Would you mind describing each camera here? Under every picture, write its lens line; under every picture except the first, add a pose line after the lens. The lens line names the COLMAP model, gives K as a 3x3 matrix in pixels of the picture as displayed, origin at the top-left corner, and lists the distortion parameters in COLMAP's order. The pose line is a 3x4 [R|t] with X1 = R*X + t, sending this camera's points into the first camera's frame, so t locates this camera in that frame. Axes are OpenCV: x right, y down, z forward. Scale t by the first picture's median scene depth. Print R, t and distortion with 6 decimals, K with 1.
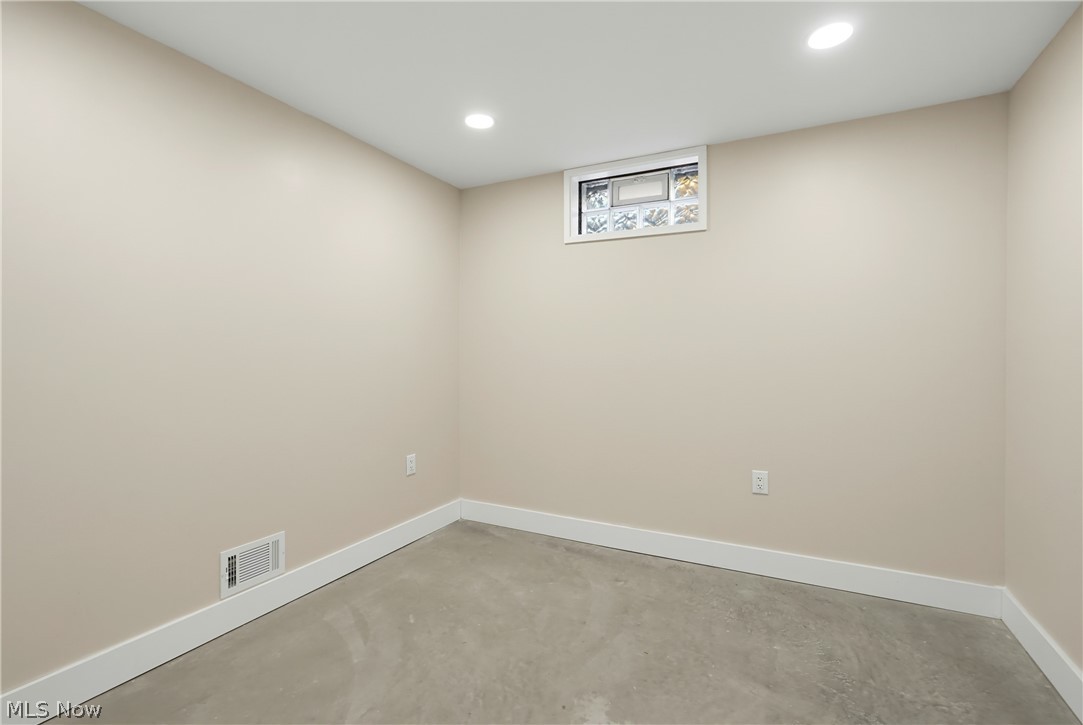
lens RADIAL K [[494.6, 0, 541.5], [0, 494.6, 362.5], [0, 0, 1]] dist [-0.003207, 0.000009]
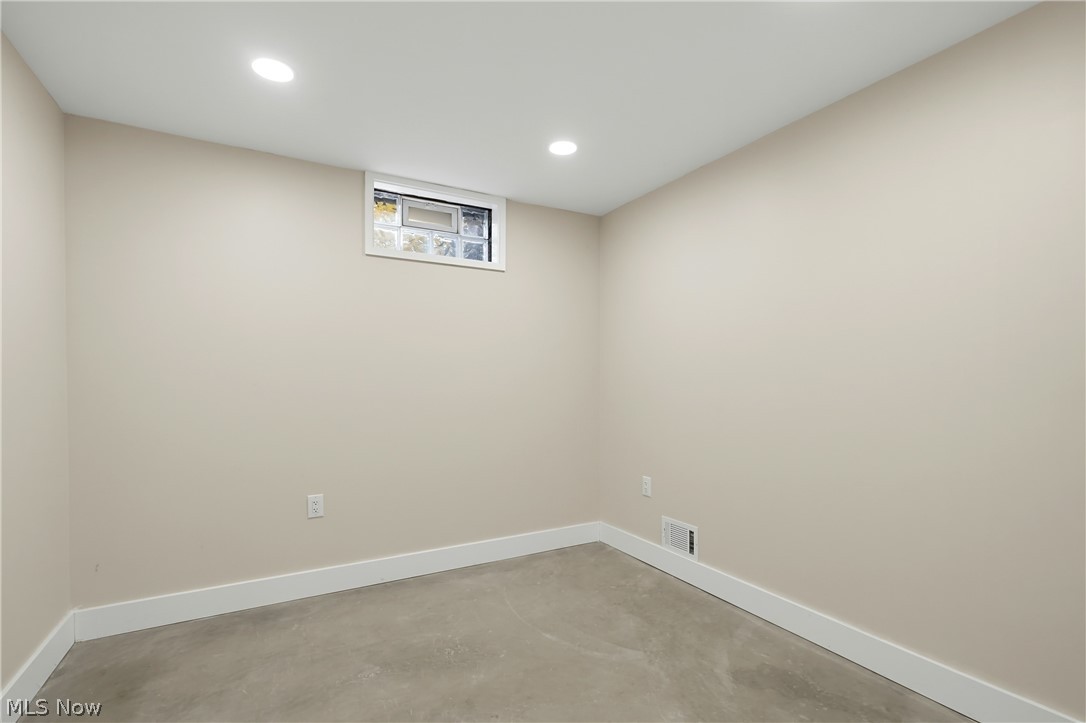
lens RADIAL K [[499.0, 0, 542.5], [0, 499.0, 379.2], [0, 0, 1]] dist [-0.001264, -0.000027]
pose [[0.561711, -0.007259, 0.827302, -0.523985], [0.016994, 0.999852, -0.002766, -0.005939], [-0.827159, 0.015613, 0.561751, 0.235005]]
